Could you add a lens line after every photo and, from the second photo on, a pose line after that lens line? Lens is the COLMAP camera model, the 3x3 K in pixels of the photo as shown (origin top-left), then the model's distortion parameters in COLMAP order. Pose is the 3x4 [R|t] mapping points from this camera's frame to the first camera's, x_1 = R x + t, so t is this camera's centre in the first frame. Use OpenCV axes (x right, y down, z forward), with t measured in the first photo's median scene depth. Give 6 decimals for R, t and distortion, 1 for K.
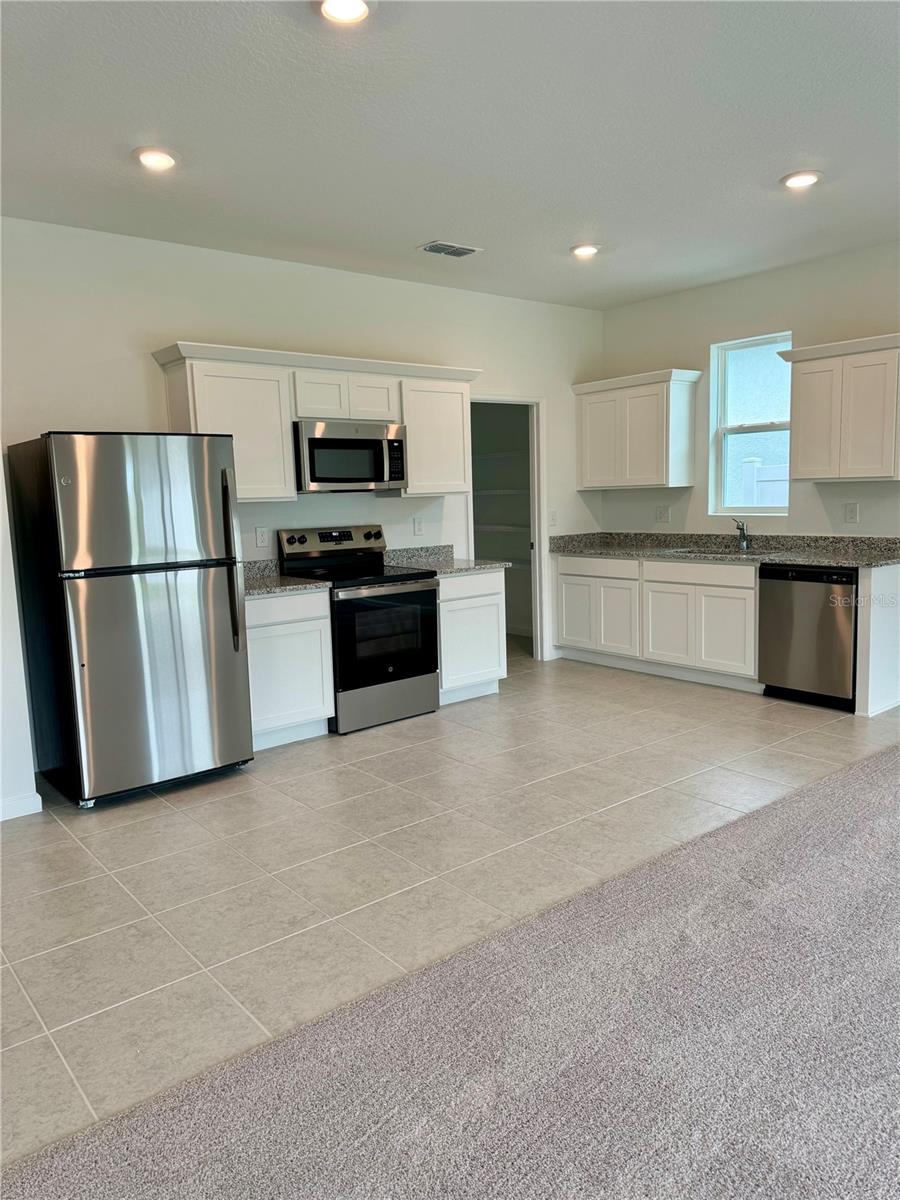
lens RADIAL K [[832.5, 0, 454.6], [0, 832.5, 590.4], [0, 0, 1]] dist [0.159841, -0.319294]
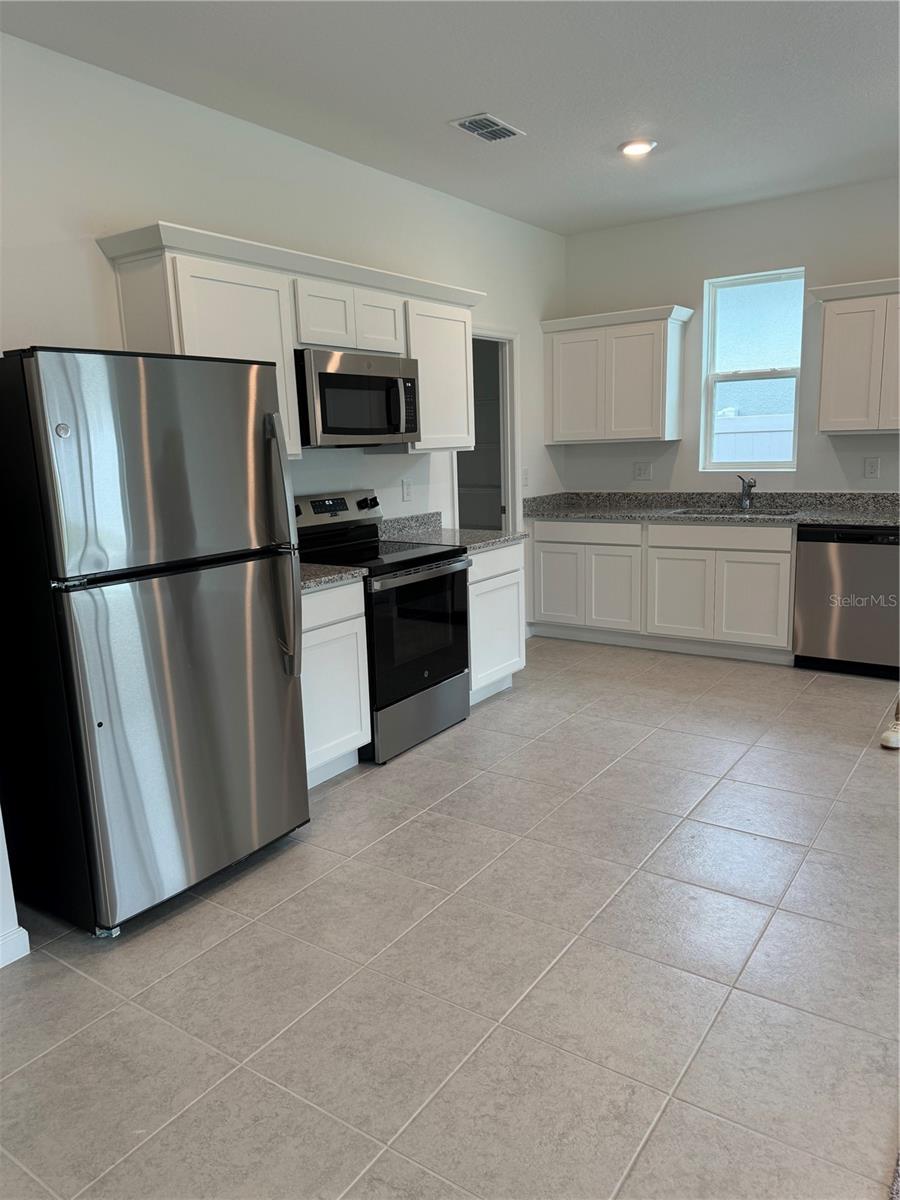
lens RADIAL K [[838.7, 0, 473.1], [0, 838.7, 601.3], [0, 0, 1]] dist [0.094310, -0.134116]
pose [[0.960240, -0.054328, 0.273840, -0.221238], [0.036818, 0.996959, 0.068687, -0.024232], [-0.276738, -0.055874, 0.959320, 0.207342]]
